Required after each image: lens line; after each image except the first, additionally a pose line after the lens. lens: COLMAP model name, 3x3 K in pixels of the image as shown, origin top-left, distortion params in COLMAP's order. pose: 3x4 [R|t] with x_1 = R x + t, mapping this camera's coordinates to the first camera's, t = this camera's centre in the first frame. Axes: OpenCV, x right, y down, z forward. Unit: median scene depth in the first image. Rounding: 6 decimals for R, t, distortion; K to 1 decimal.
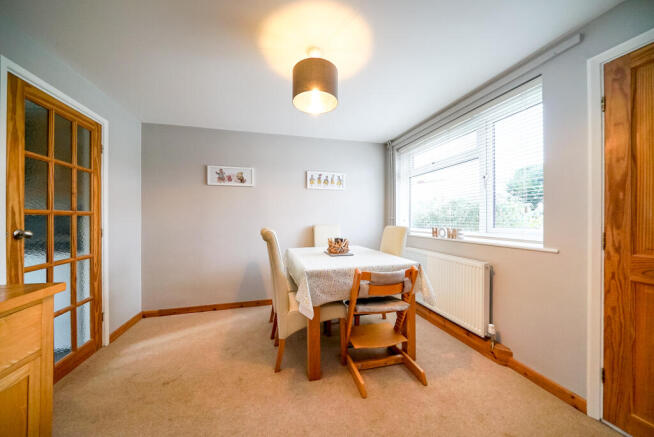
lens RADIAL K [[230.7, 0, 328.2], [0, 230.7, 220.7], [0, 0, 1]] dist [0.002219, 0.000034]
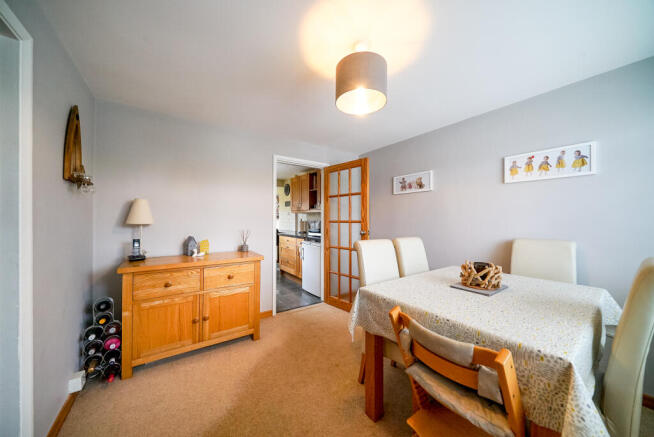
lens RADIAL K [[230.7, 0, 326.2], [0, 230.7, 216.9], [0, 0, 1]] dist [0.002219, 0.000034]
pose [[0.335013, -0.003874, -0.942206, 0.402449], [-0.002475, 0.999984, -0.004992, -0.038342], [0.942210, 0.004004, 0.334998, 0.301082]]
